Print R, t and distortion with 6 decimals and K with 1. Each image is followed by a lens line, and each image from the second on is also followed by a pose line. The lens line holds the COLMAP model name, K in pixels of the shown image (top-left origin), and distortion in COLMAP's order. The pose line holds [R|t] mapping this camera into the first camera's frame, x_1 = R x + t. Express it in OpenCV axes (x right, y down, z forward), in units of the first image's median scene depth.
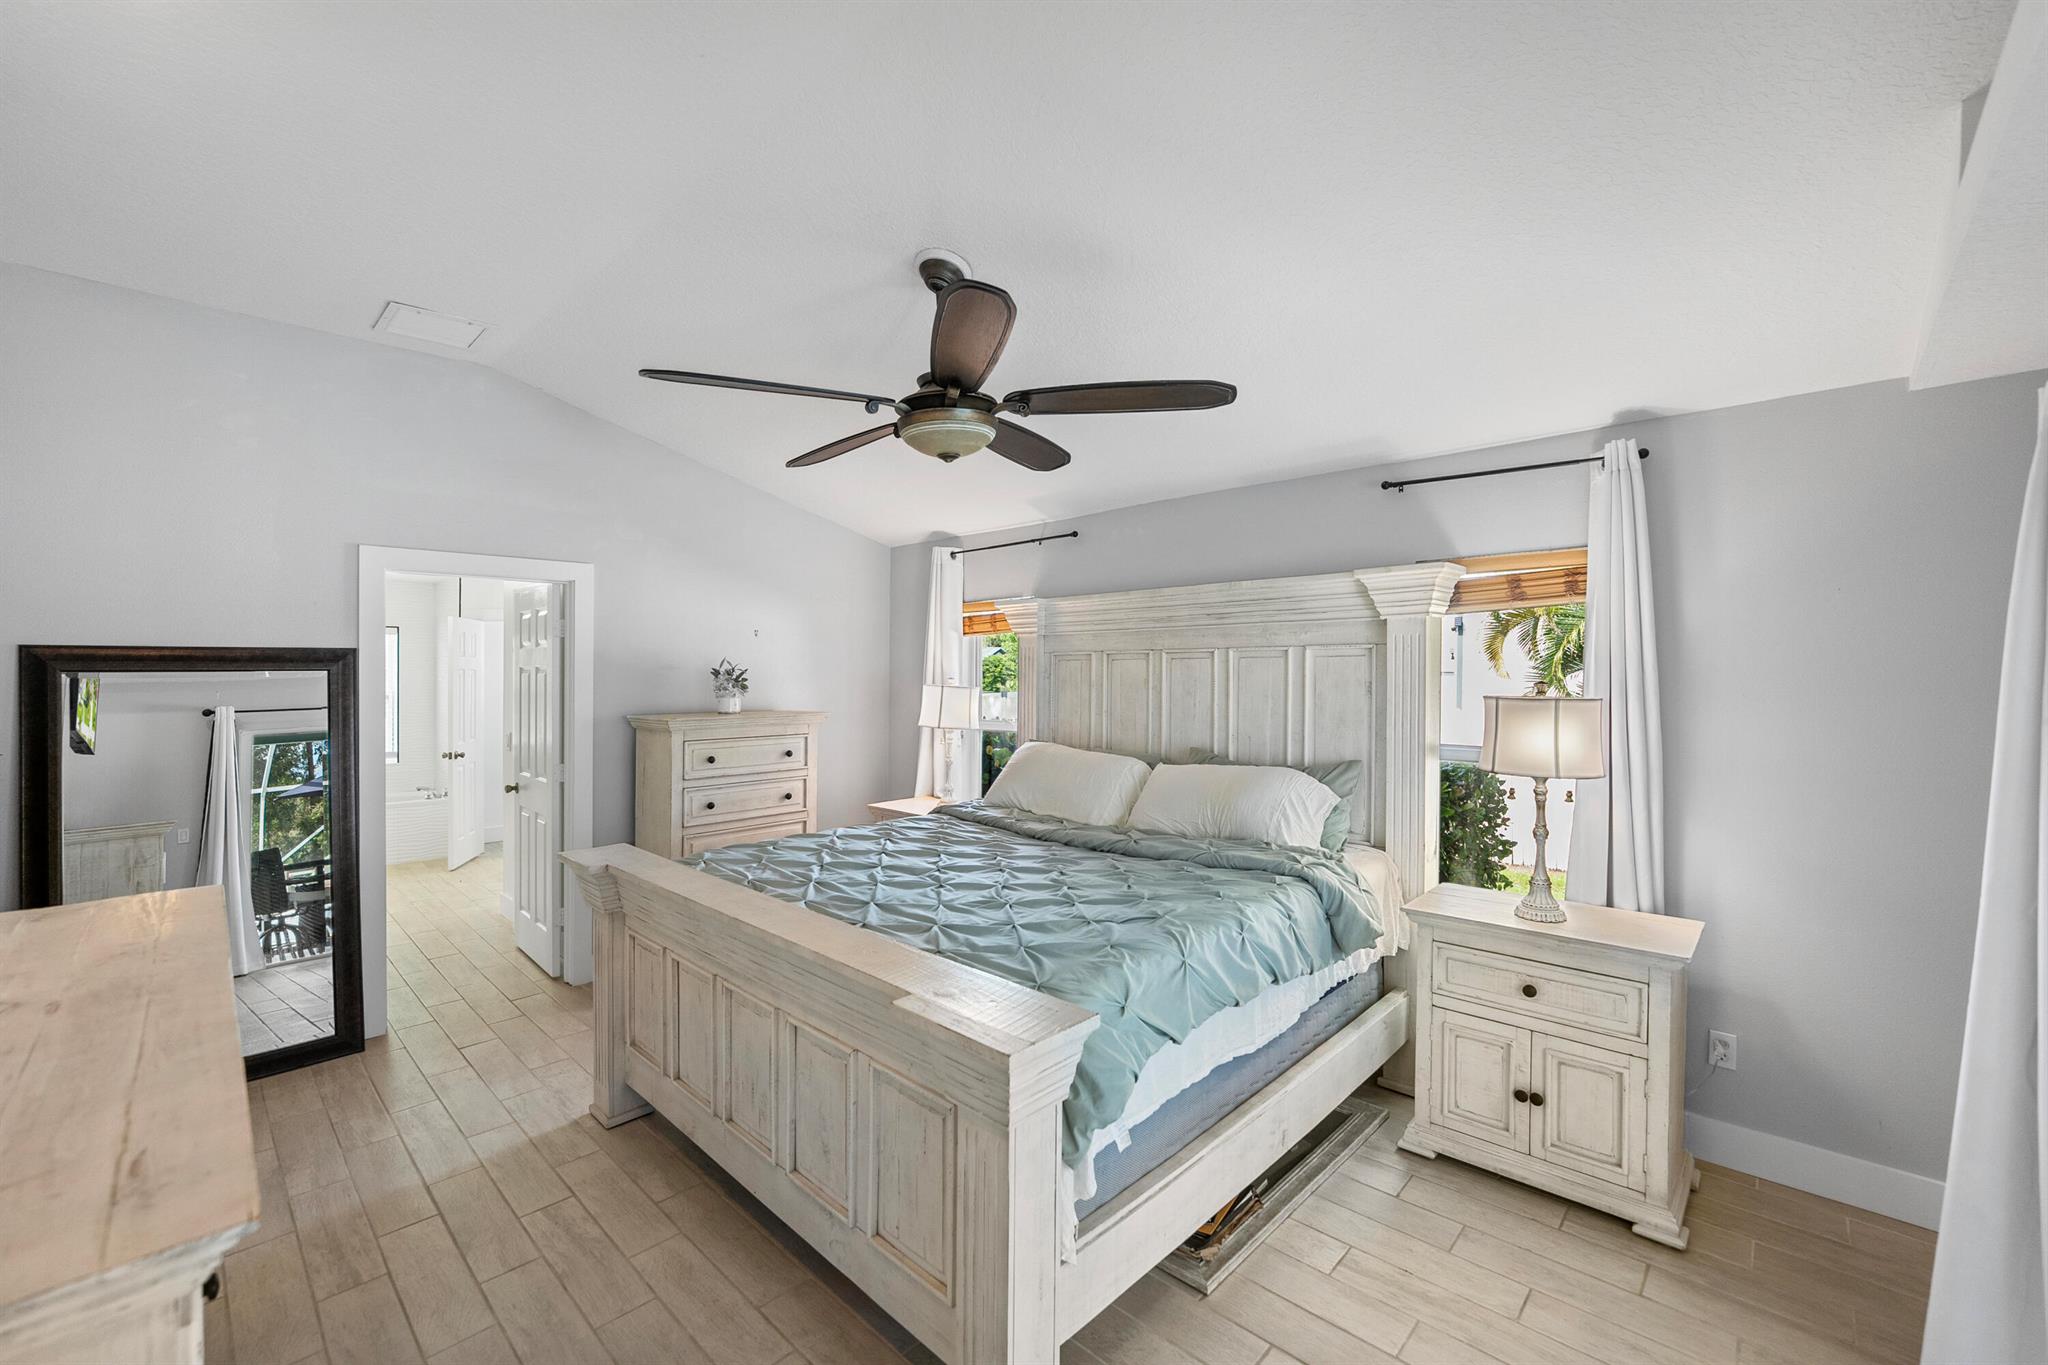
lens RADIAL K [[831.5, 0, 1022.4], [0, 831.5, 676.5], [0, 0, 1]] dist [-0.010438, -0.000070]
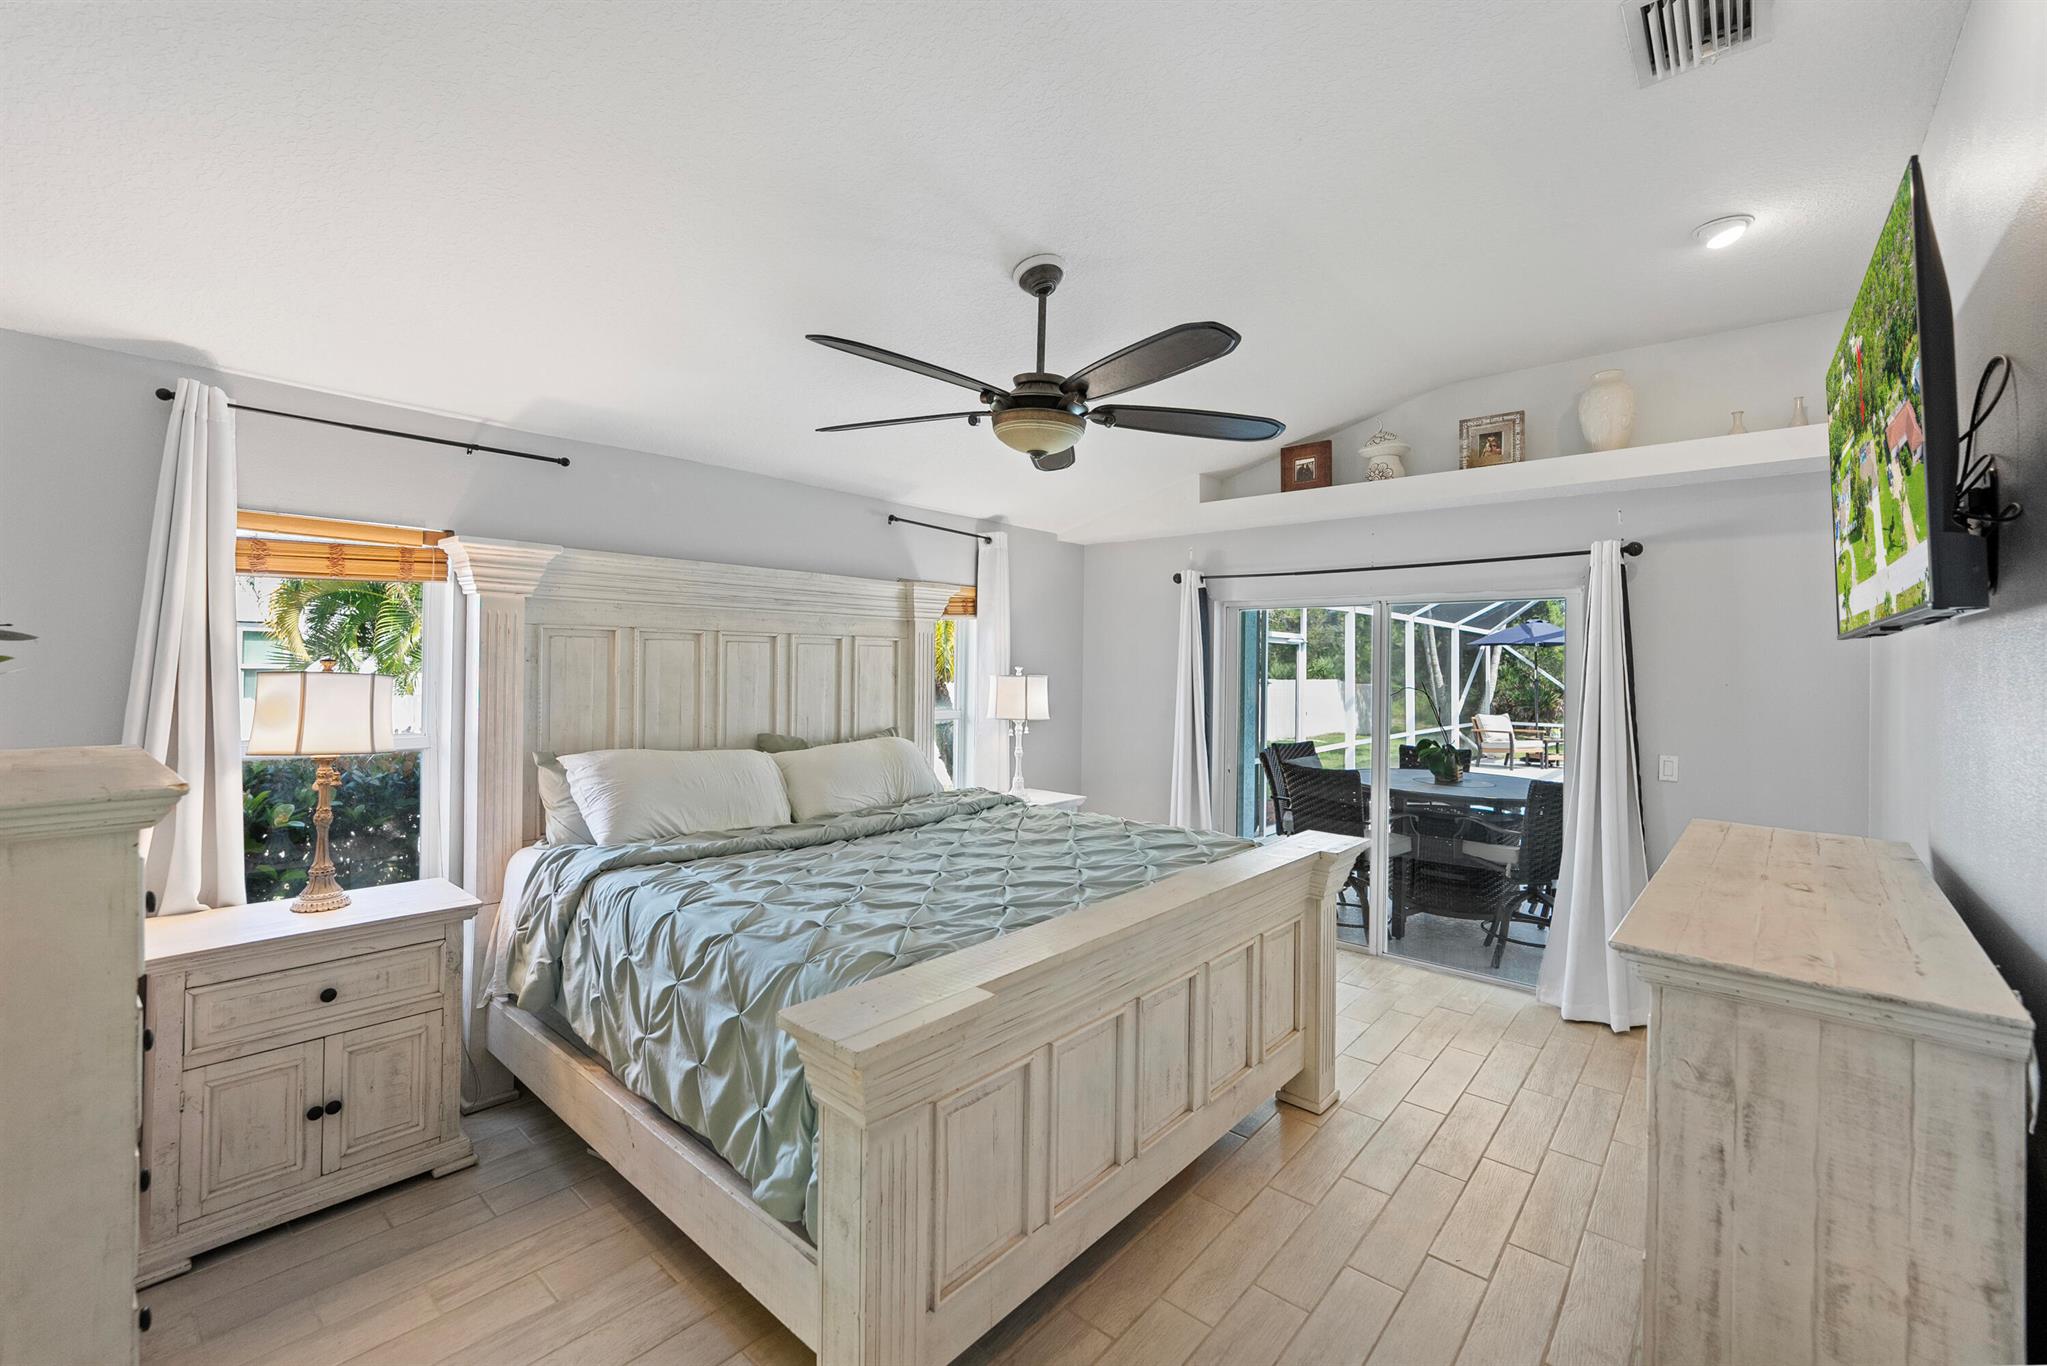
lens RADIAL K [[831.0, 0, 1021.9], [0, 831.0, 677.0], [0, 0, 1]] dist [-0.010438, -0.000070]
pose [[-0.021891, -0.025276, 0.999441, -0.747121], [-0.018958, 0.999511, 0.024862, -0.010925], [-0.999581, -0.018403, -0.022360, 0.685388]]
